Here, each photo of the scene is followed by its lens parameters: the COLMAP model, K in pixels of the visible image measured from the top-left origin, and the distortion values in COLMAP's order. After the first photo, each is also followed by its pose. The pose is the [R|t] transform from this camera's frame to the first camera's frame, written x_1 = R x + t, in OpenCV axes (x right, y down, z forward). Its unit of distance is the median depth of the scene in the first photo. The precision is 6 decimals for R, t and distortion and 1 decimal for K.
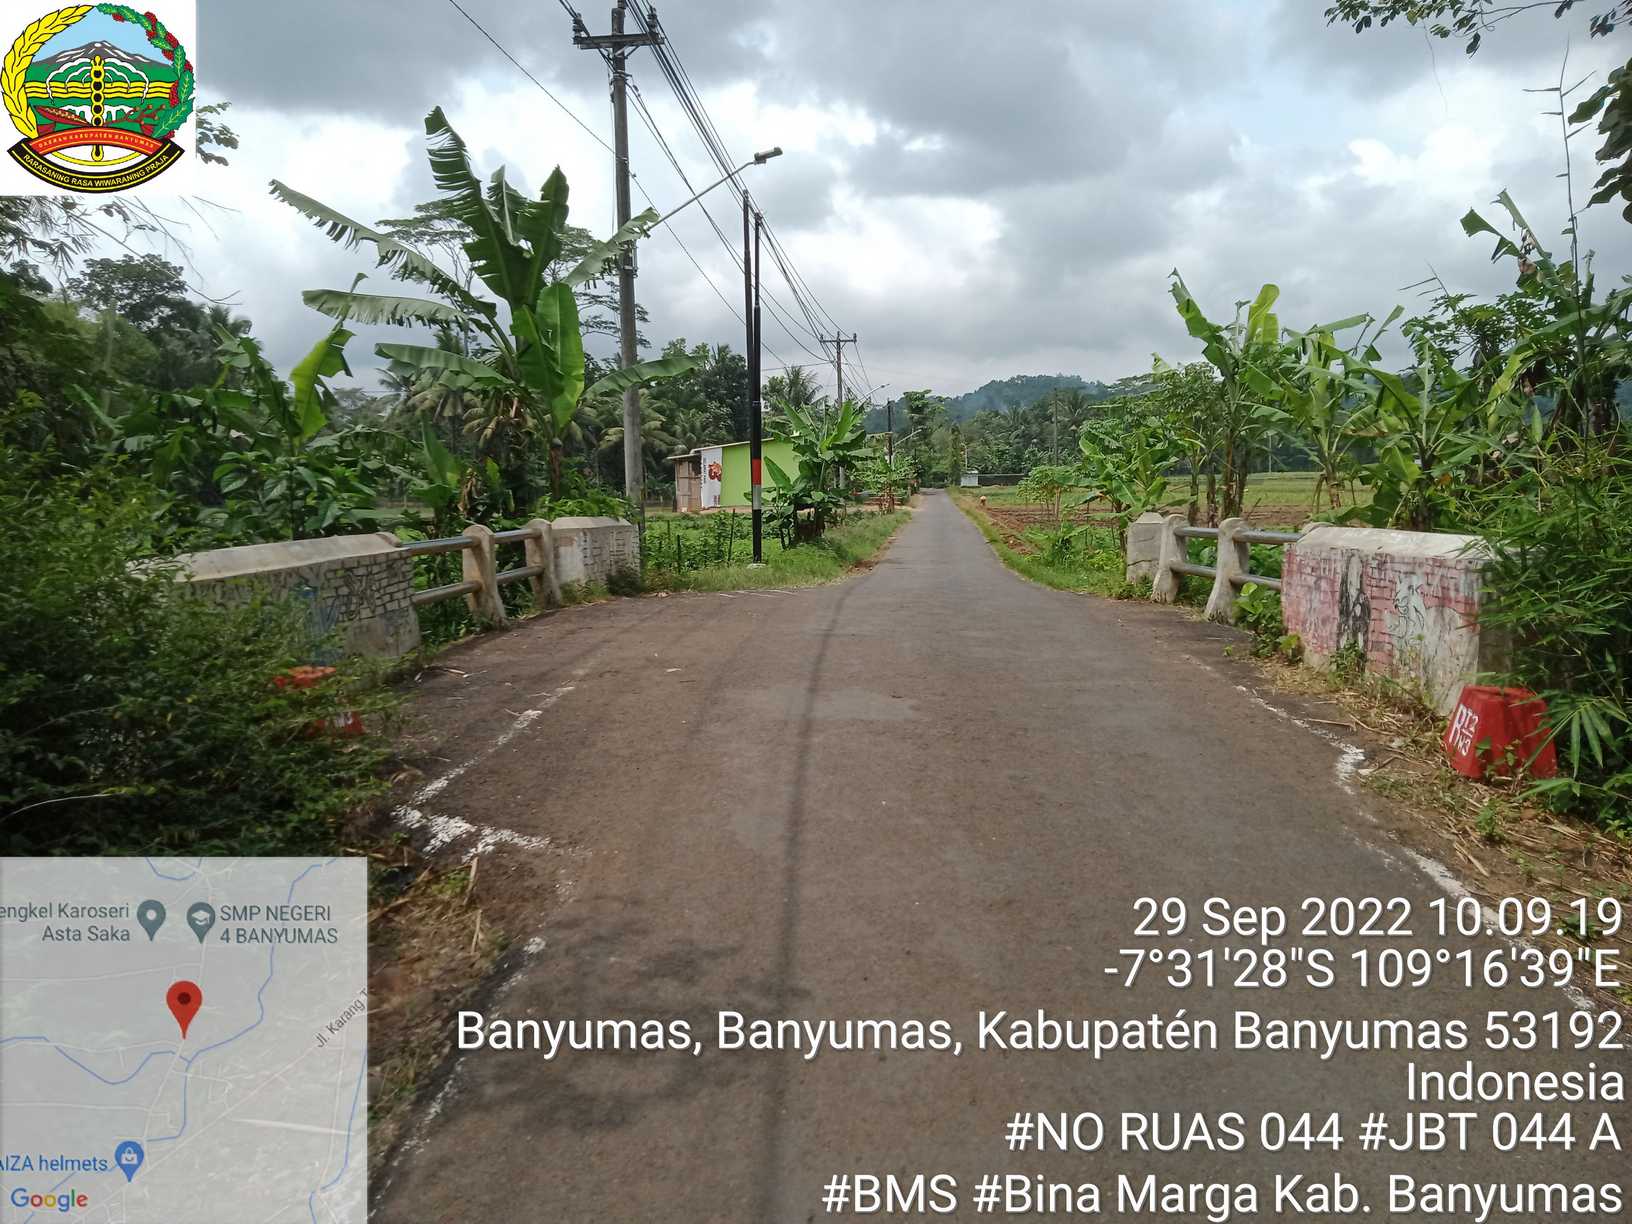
lens RADIAL K [[1206.2, 0, 816.0], [0, 1206.2, 612.0], [0, 0, 1]] dist [0.025000, -0.004927]
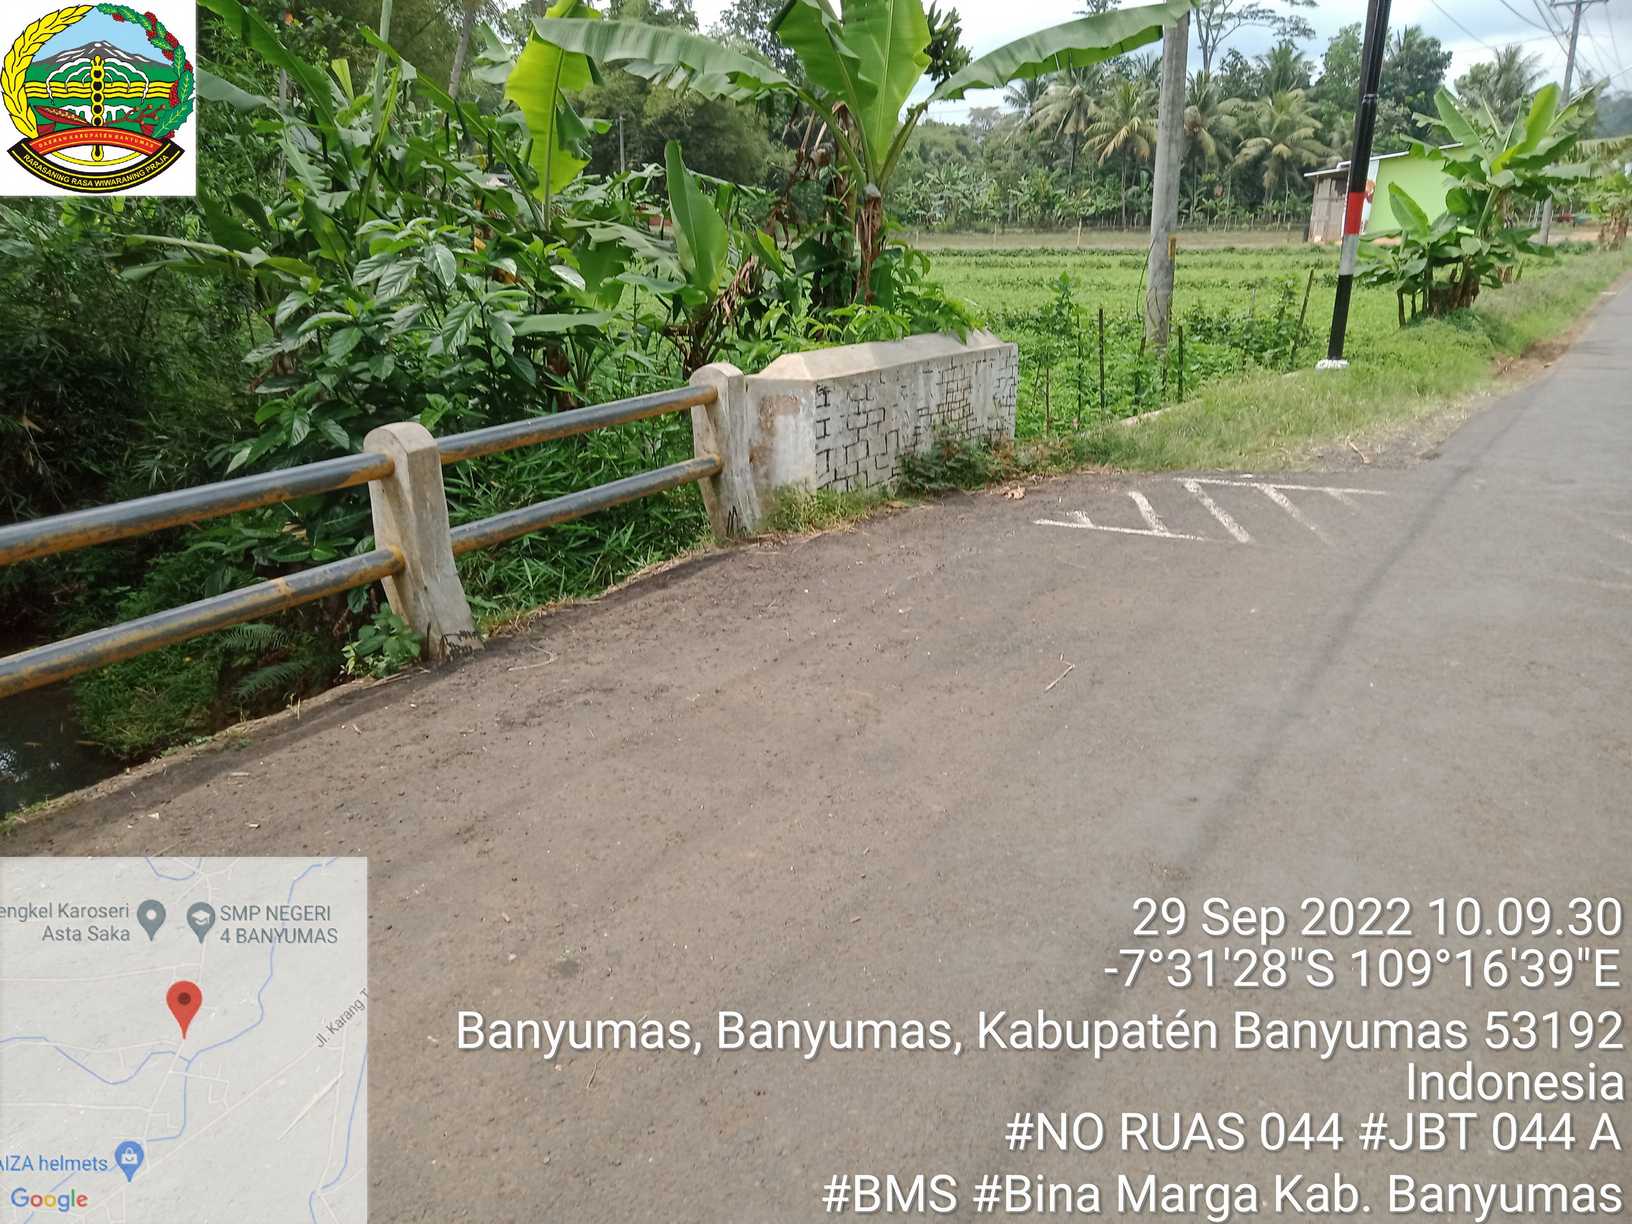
lens RADIAL K [[1162.6, 0, 815.1], [0, 1162.6, 550.3], [0, 0, 1]] dist [0.027608, 0.007332]
pose [[0.867175, 0.136014, -0.479070, 0.020223], [-0.045718, 0.979661, 0.195383, -0.041645], [0.495900, -0.147529, 0.855756, 0.254183]]
